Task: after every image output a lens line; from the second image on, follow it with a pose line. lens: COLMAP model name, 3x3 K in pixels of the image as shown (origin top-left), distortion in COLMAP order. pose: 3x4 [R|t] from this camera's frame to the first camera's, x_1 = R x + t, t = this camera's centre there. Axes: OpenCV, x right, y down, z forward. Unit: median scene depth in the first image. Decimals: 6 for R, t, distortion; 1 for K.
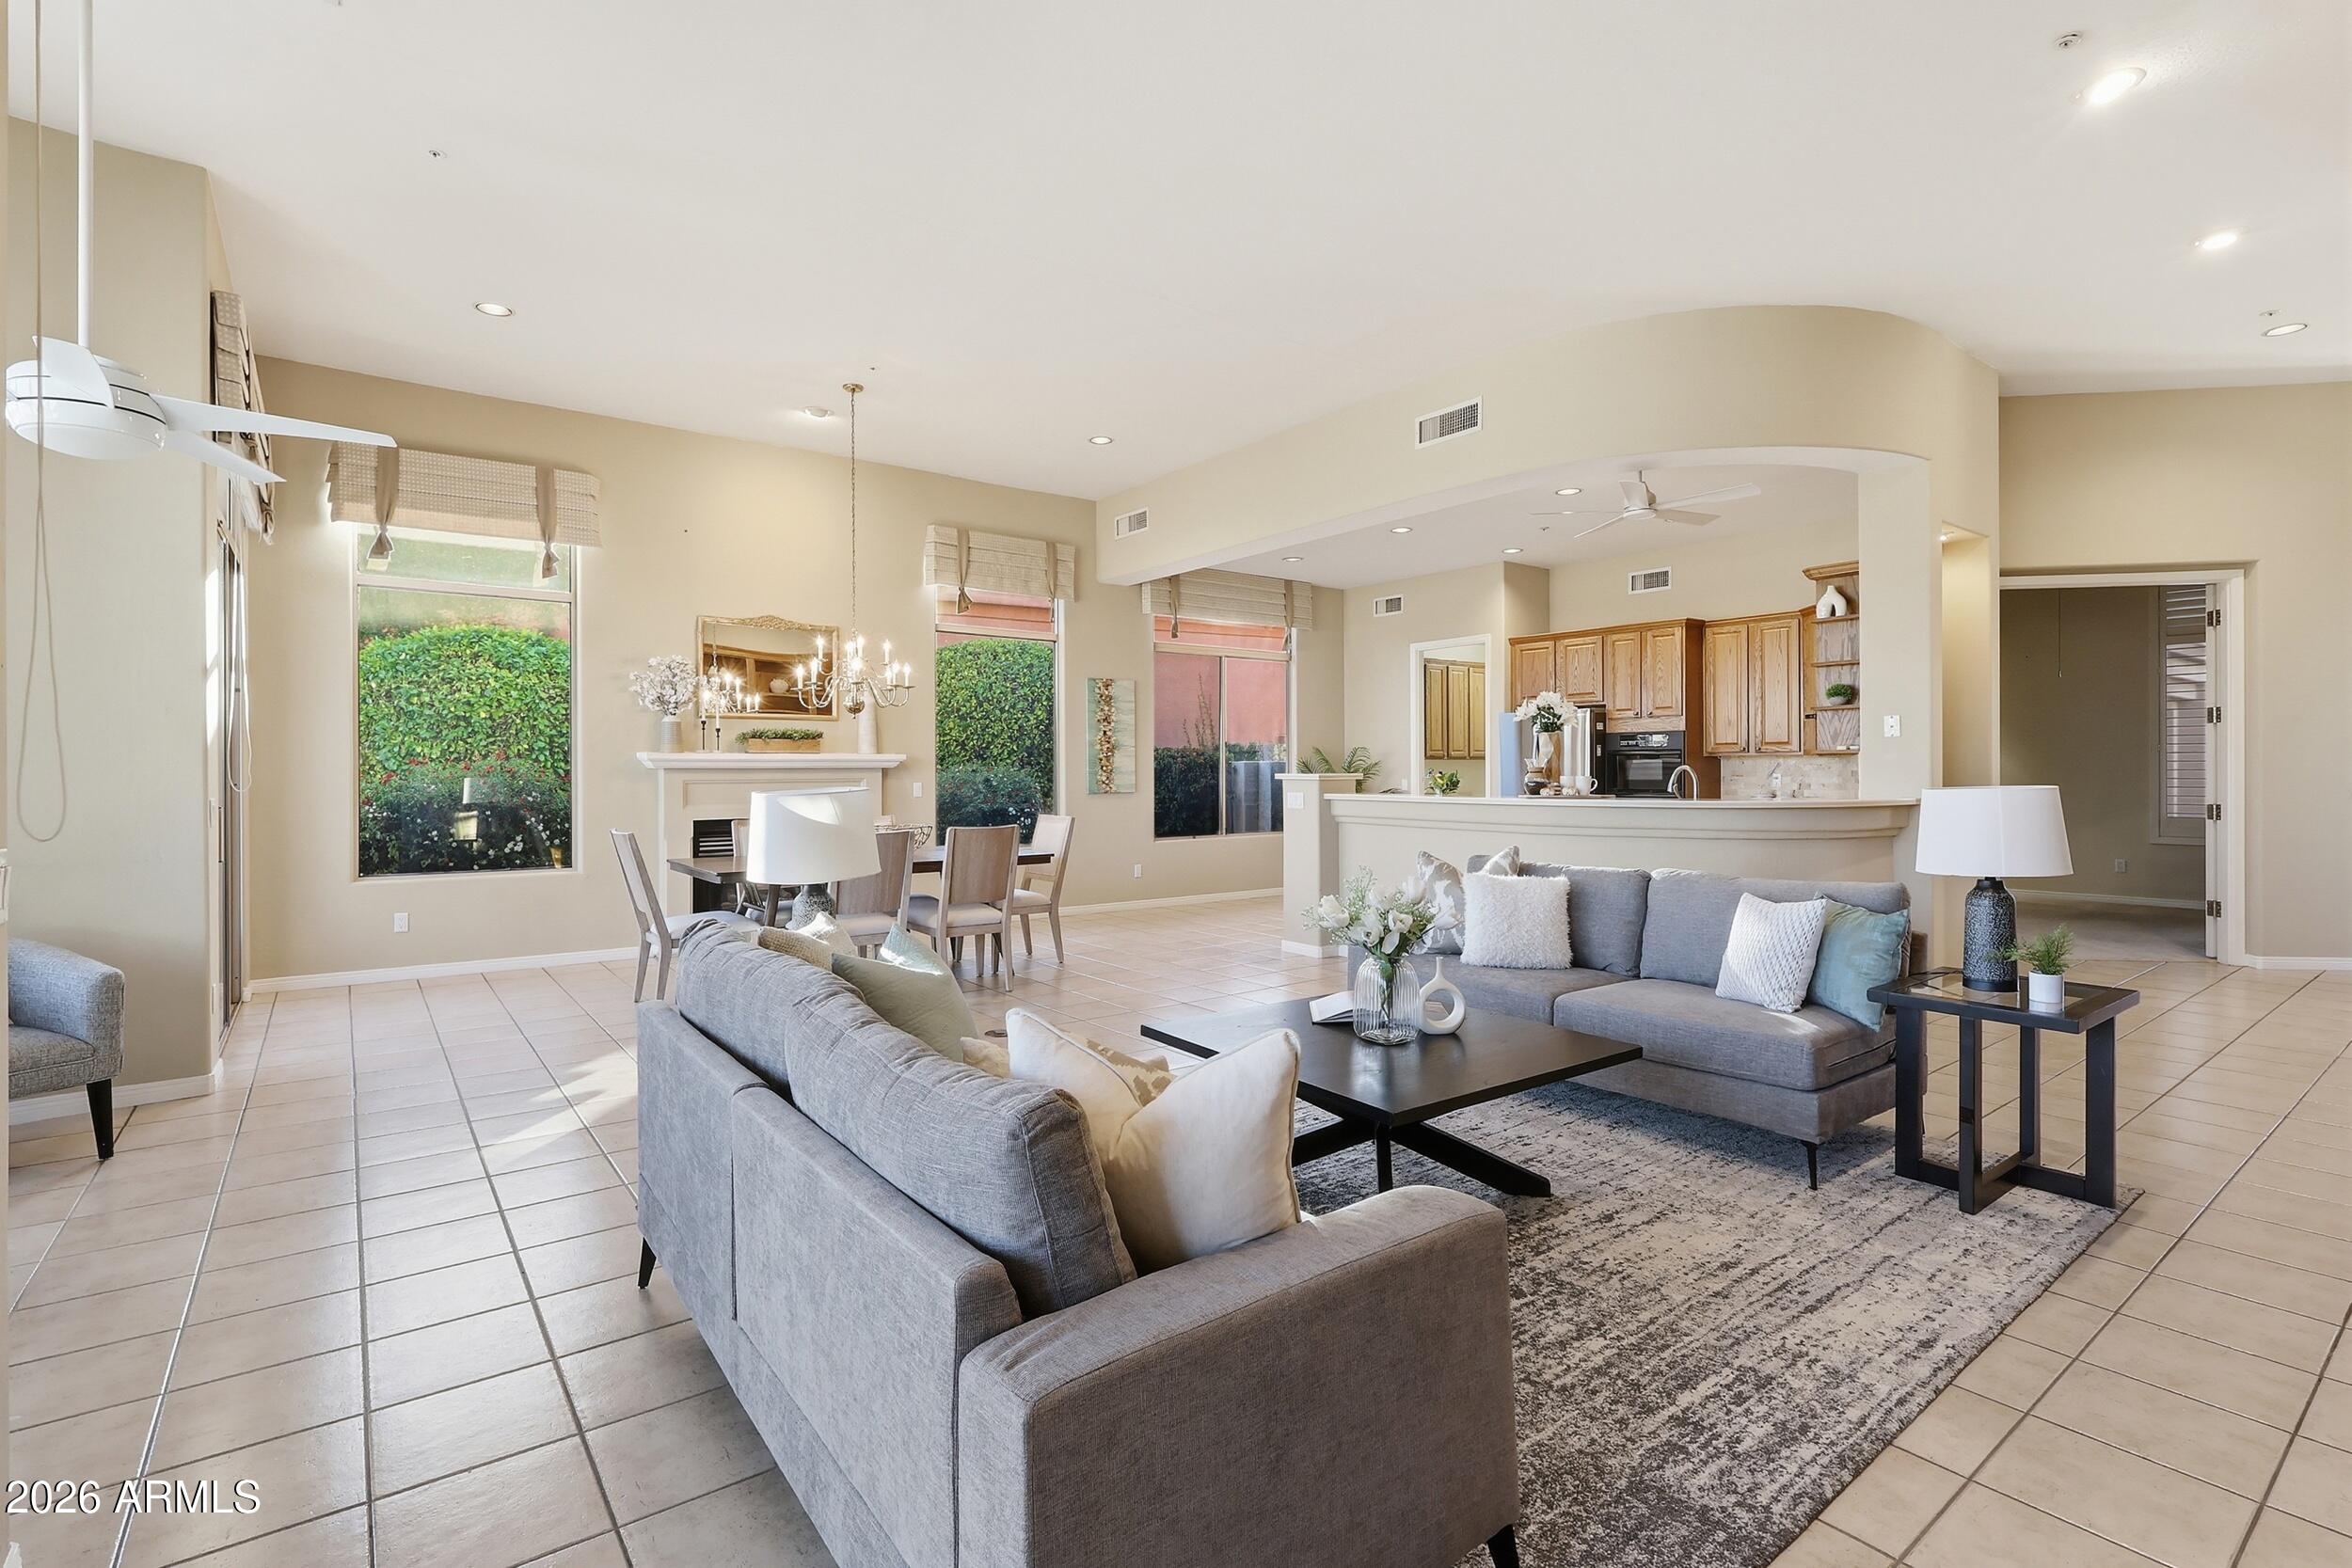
lens RADIAL K [[1086.0, 0, 1168.5], [0, 1086.0, 778.8], [0, 0, 1]] dist [-0.002676, -0.000936]
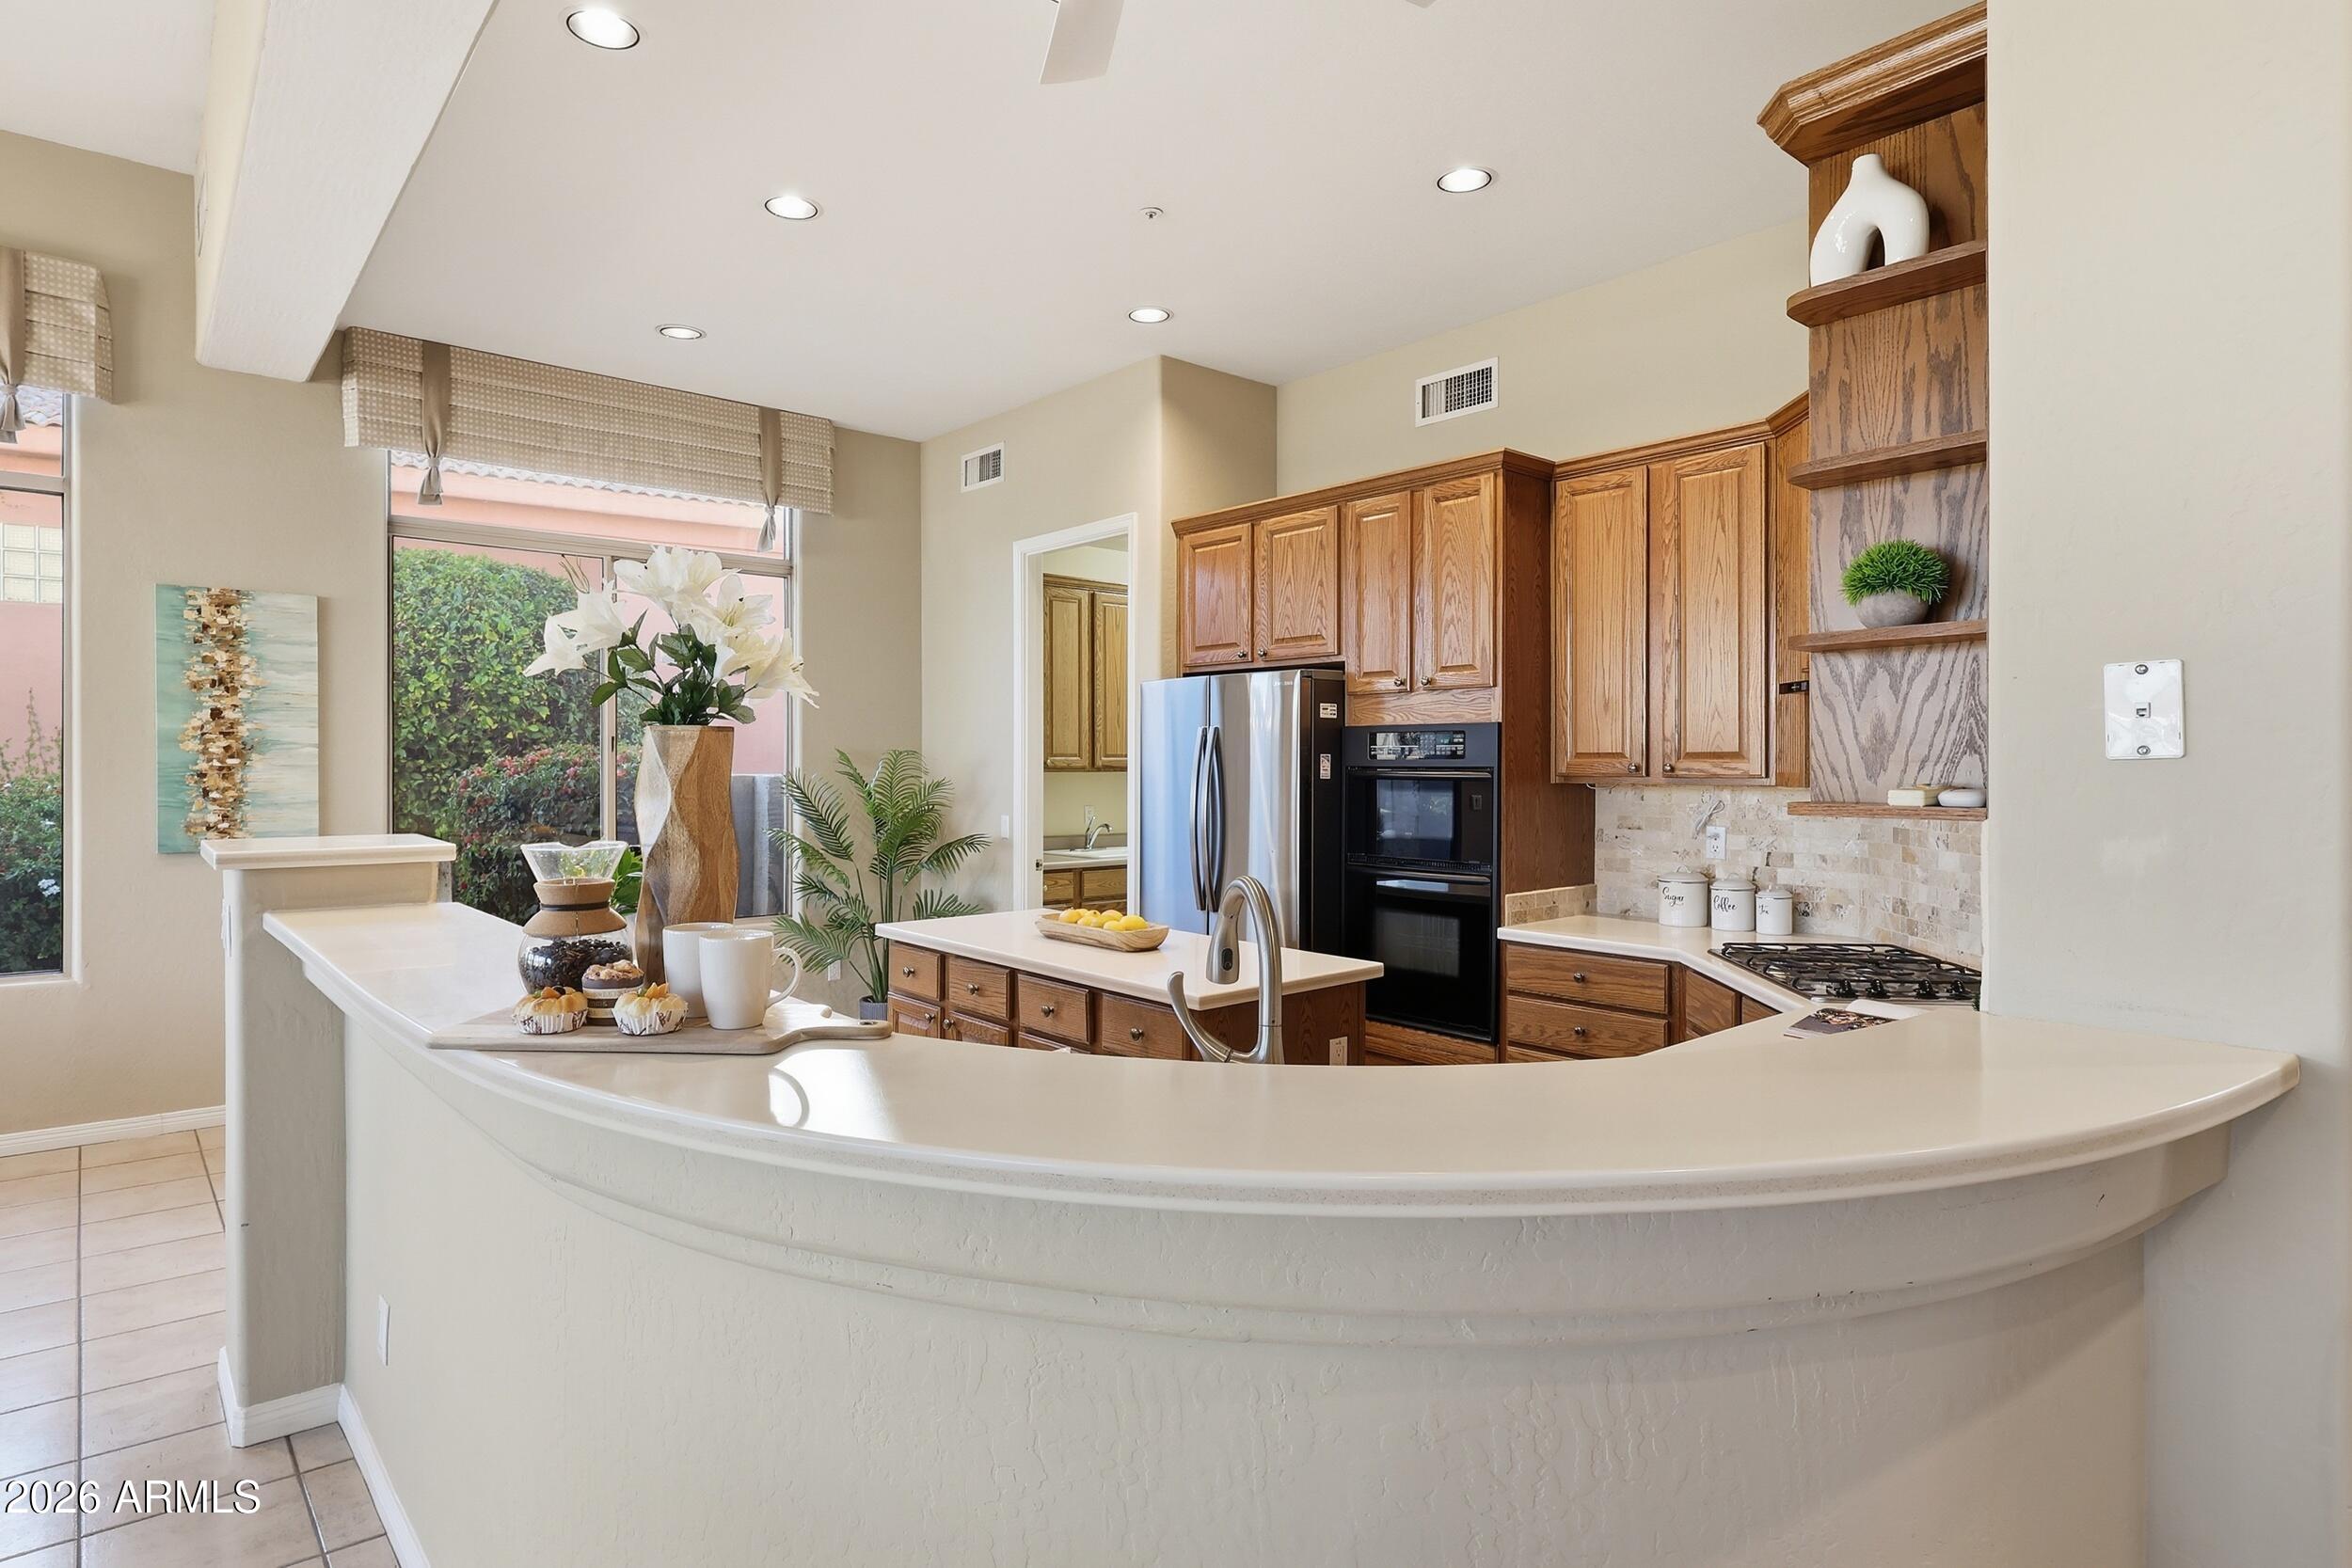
lens RADIAL K [[1254.0, 0, 1152.7], [0, 1254.0, 771.8], [0, 0, 1]] dist [0.003633, -0.000075]
pose [[0.998288, 0.008480, 0.057864, 0.304473], [-0.008419, 0.999964, -0.001303, -0.022932], [-0.057873, 0.000813, 0.998324, 0.509987]]
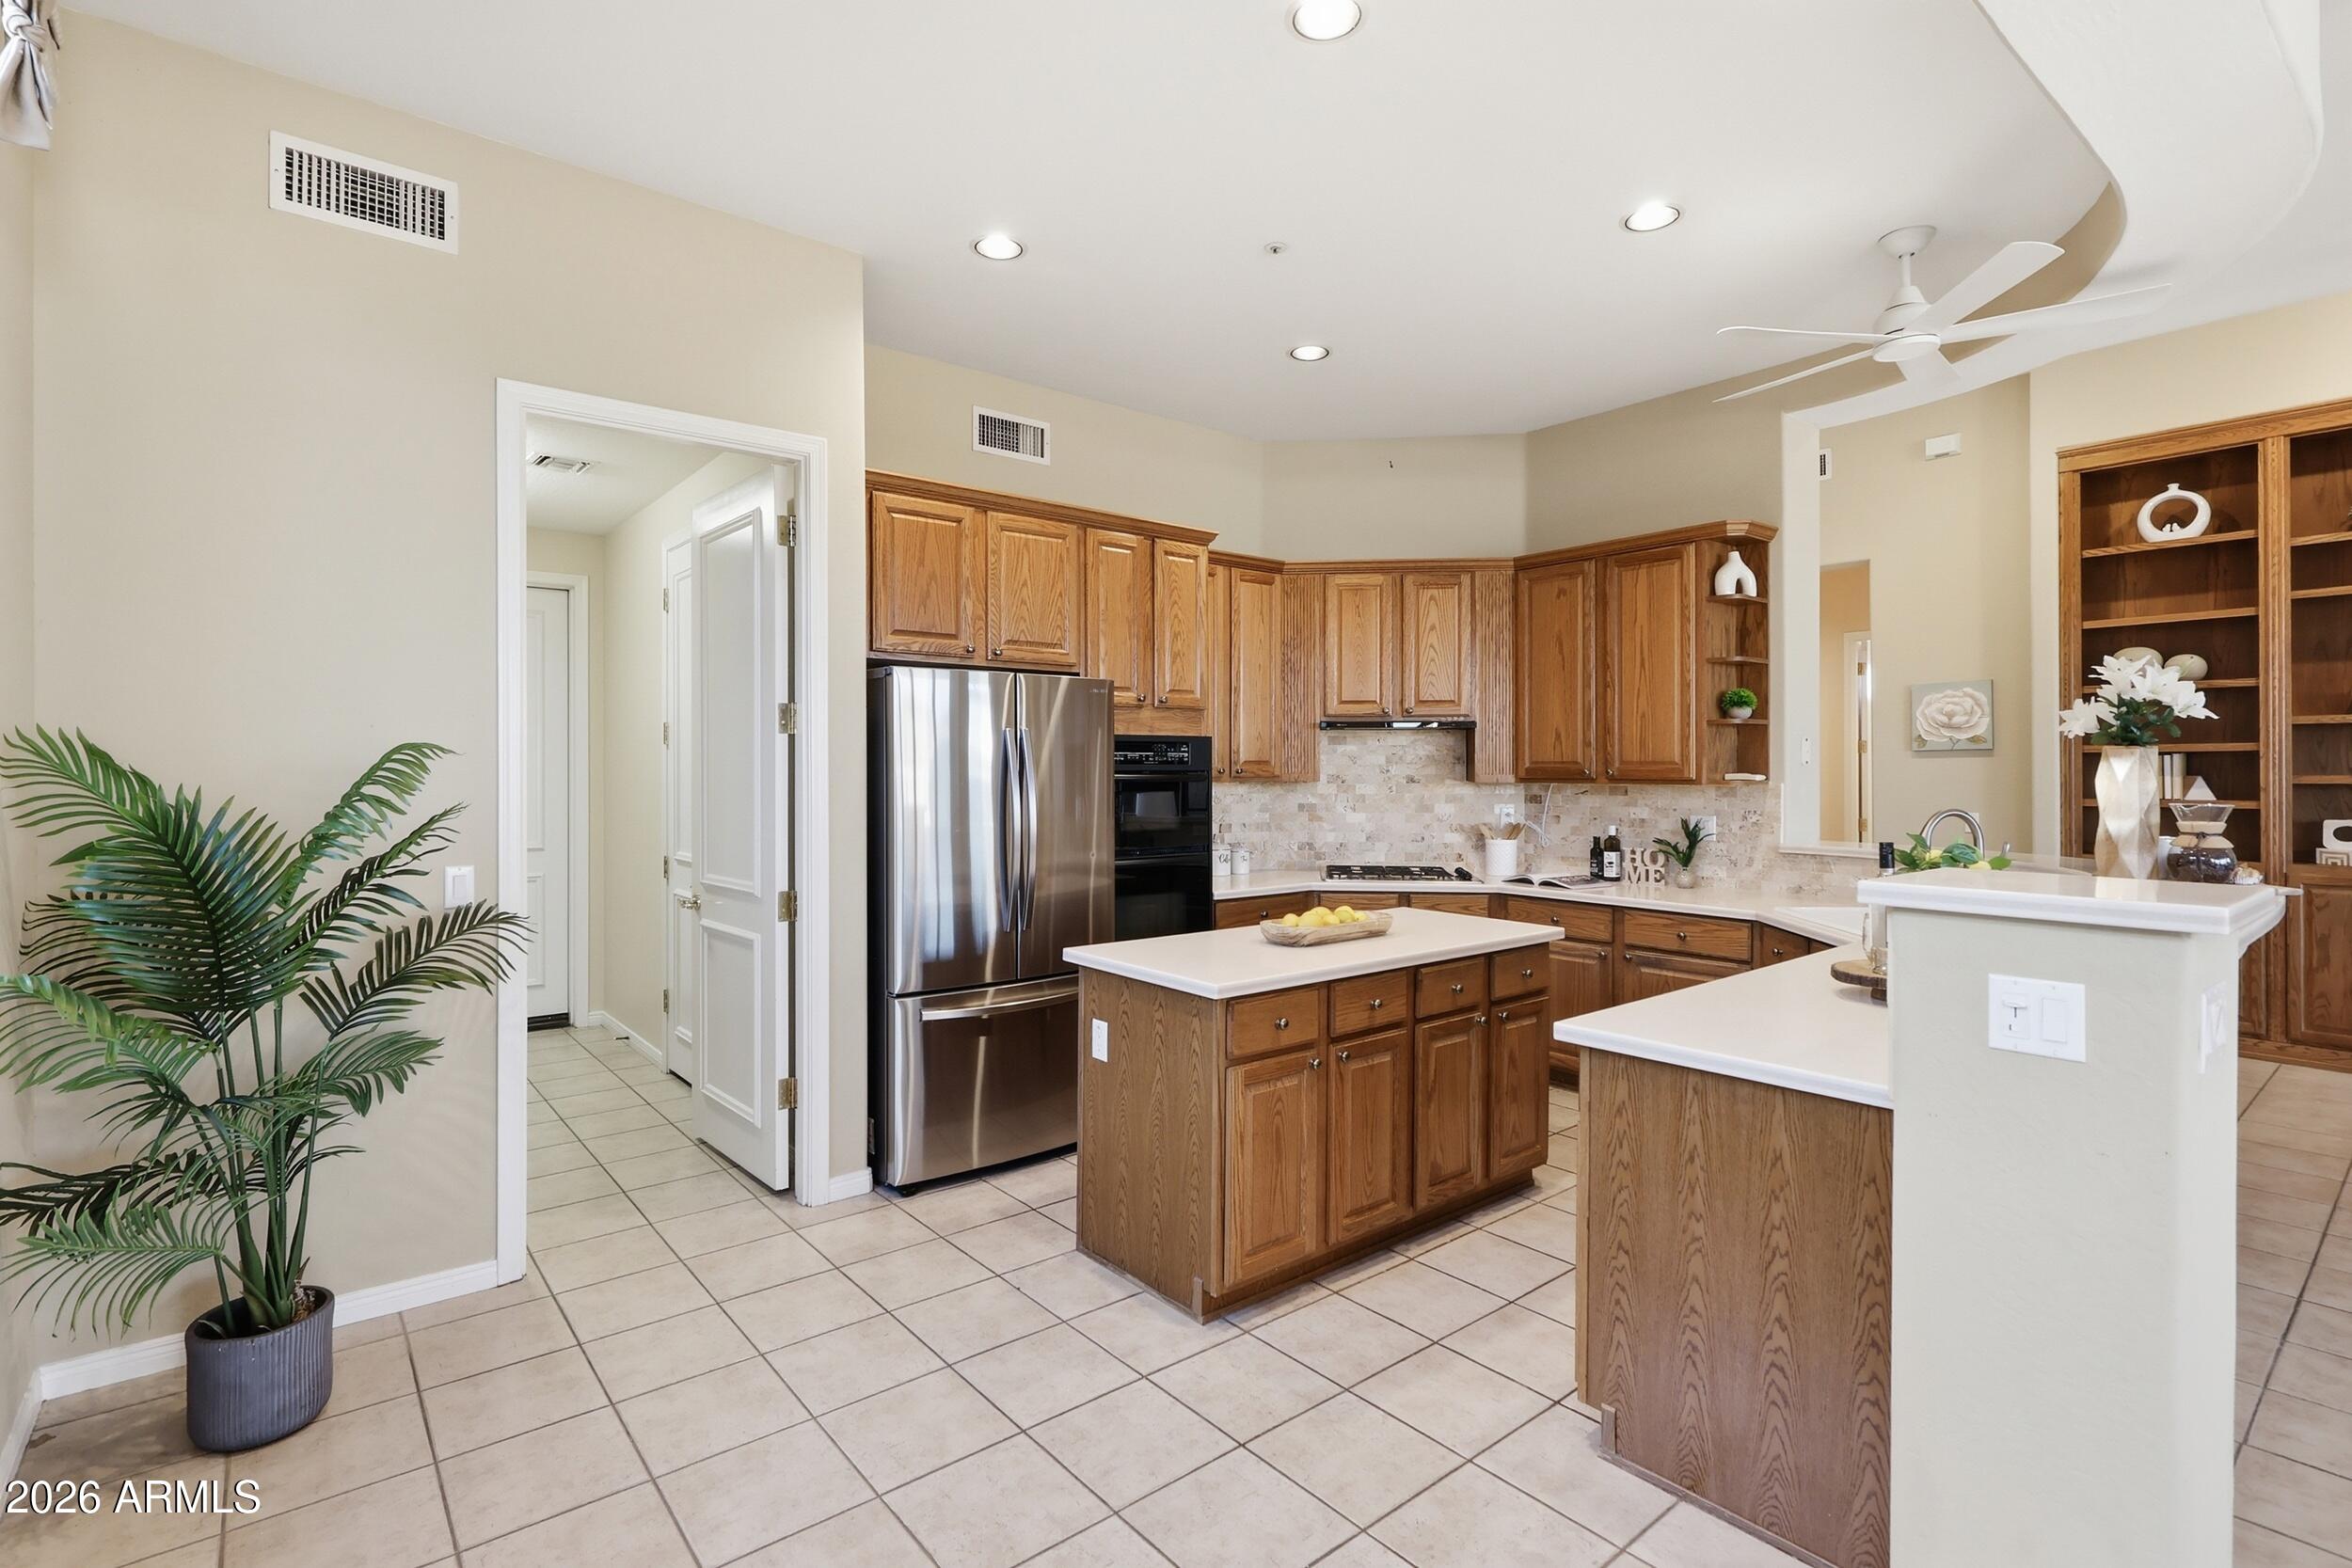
lens RADIAL K [[1086.0, 0, 1158.5], [0, 1086.0, 772.2], [0, 0, 1]] dist [-0.002676, -0.000936]
pose [[-0.027373, 0.005114, 0.999612, -0.070237], [0.010748, 0.999931, -0.004822, -0.023437], [-0.999568, 0.010611, -0.027426, 1.004713]]
